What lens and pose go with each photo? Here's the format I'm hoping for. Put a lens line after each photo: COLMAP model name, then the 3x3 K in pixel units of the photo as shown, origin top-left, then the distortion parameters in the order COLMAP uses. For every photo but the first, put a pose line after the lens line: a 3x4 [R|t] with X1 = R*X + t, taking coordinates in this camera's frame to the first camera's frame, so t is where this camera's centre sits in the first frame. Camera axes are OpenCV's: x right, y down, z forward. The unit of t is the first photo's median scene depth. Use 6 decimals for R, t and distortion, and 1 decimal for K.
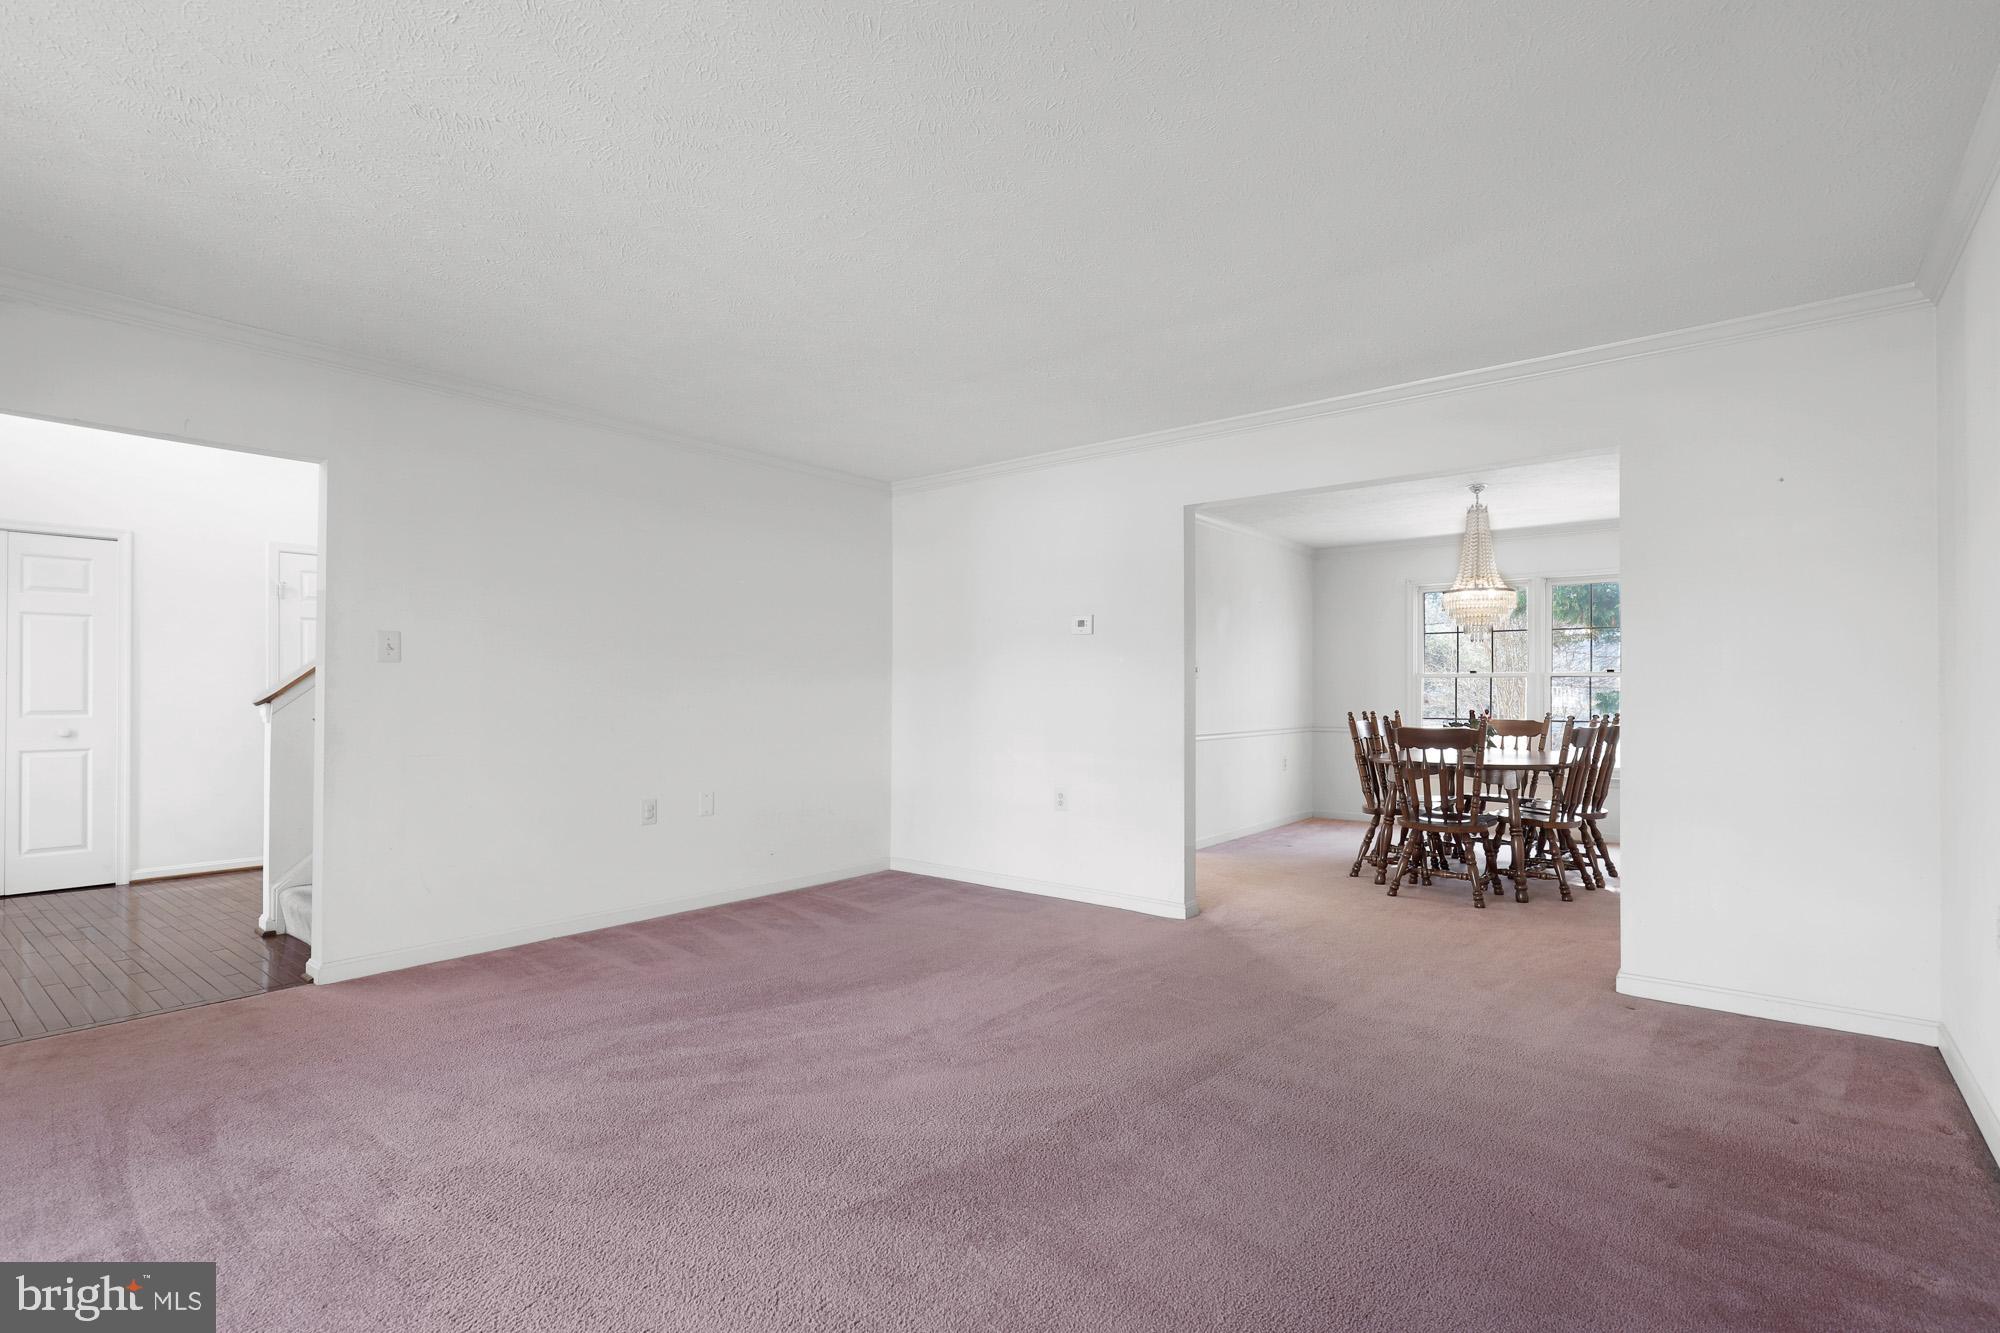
lens RADIAL K [[940.3, 0, 1001.4], [0, 940.3, 696.6], [0, 0, 1]] dist [0.000986, 0.000790]
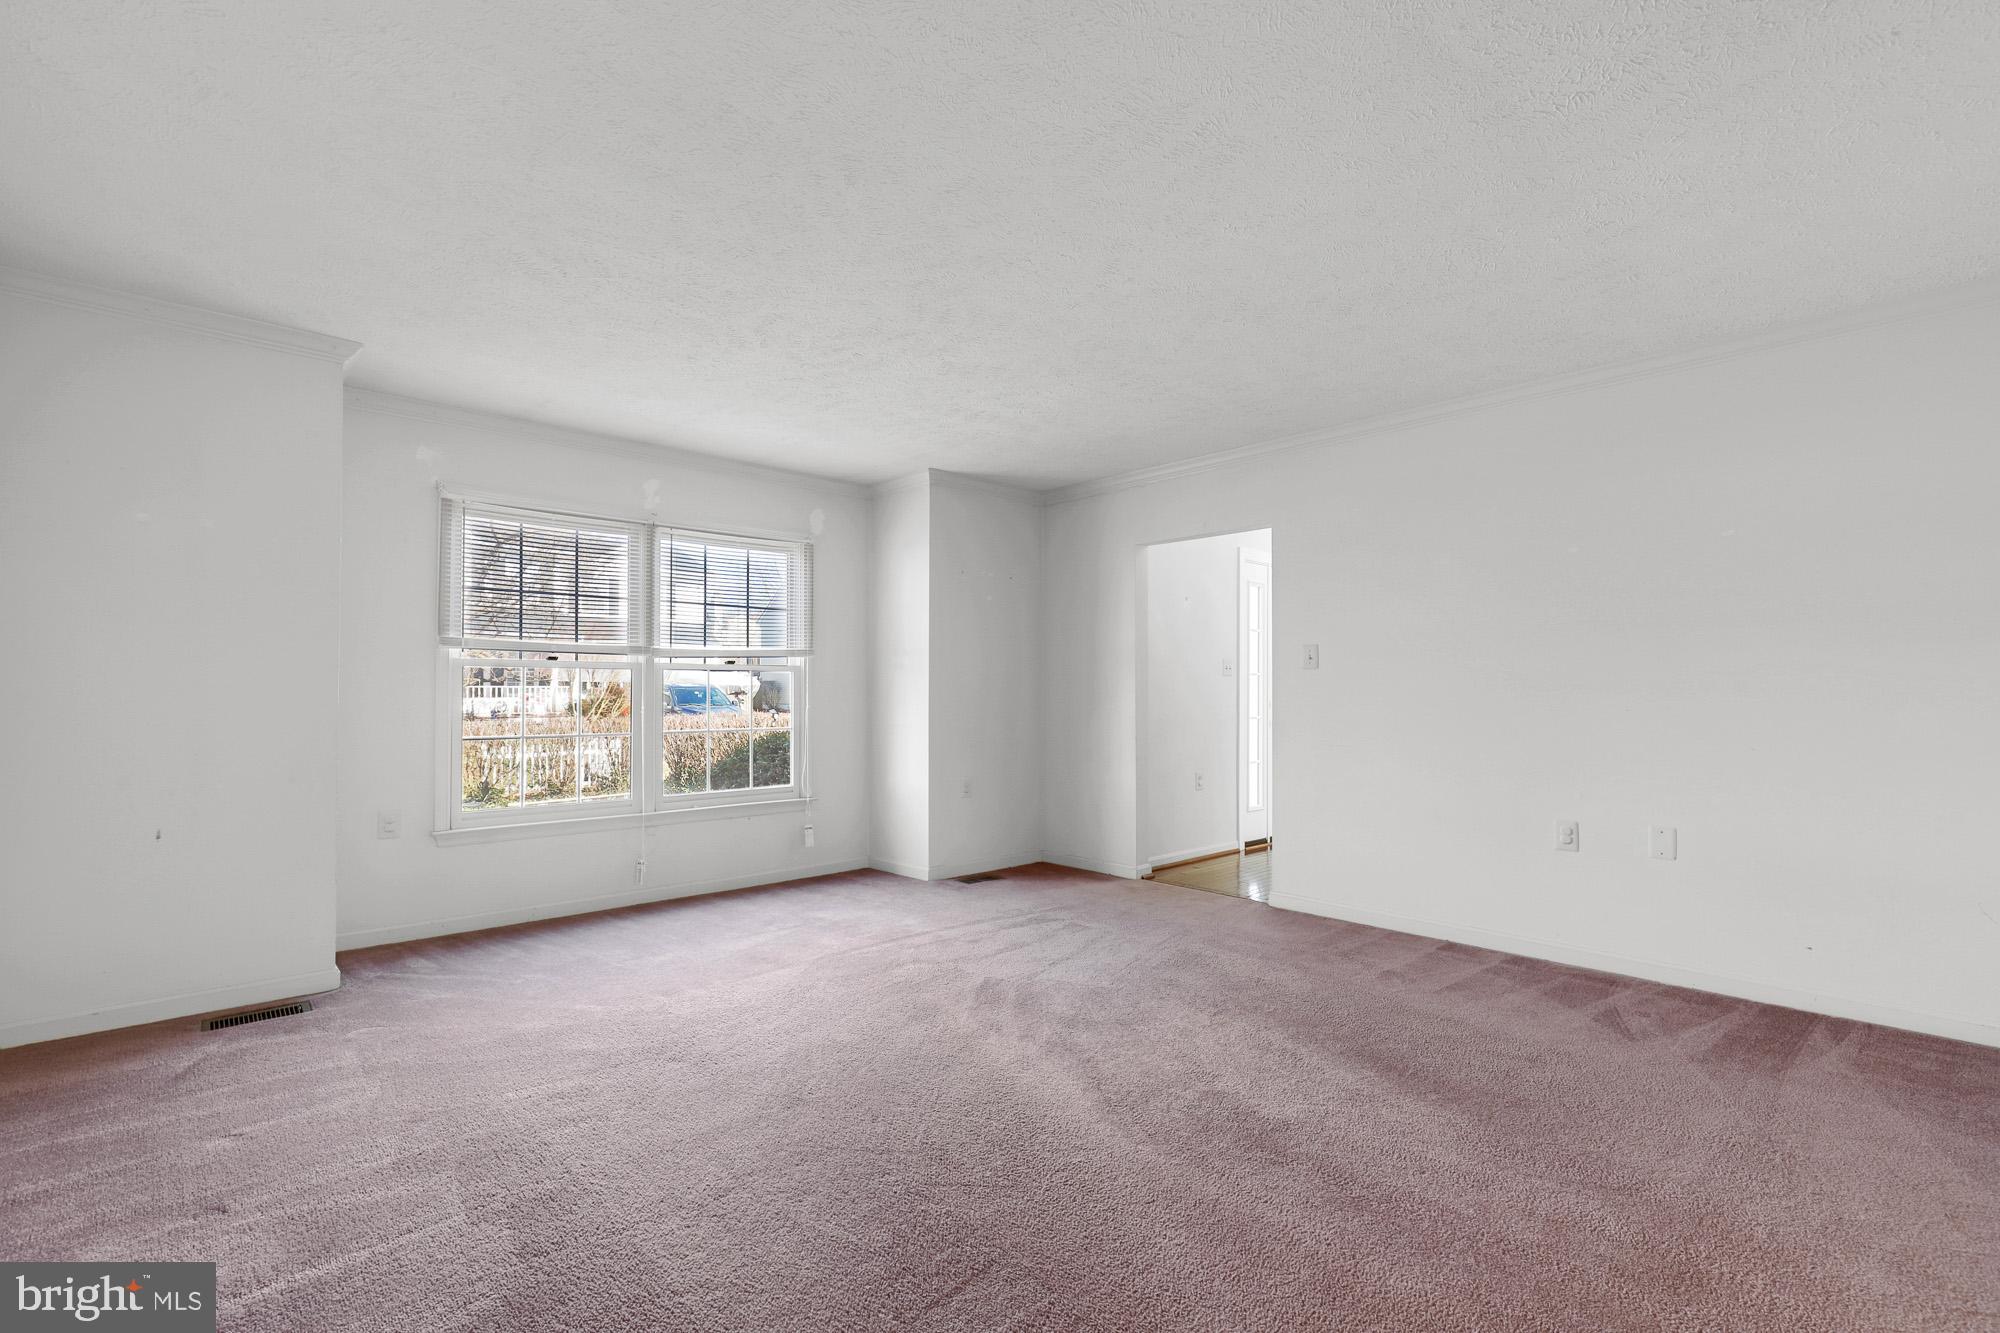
lens RADIAL K [[905.8, 0, 1000.5], [0, 905.8, 678.3], [0, 0, 1]] dist [-0.002430, 0.000176]
pose [[-0.145995, -0.016367, -0.989150, 0.606166], [-0.003592, 0.999865, -0.016014, -0.003413], [0.989279, 0.001215, -0.146034, 0.751351]]
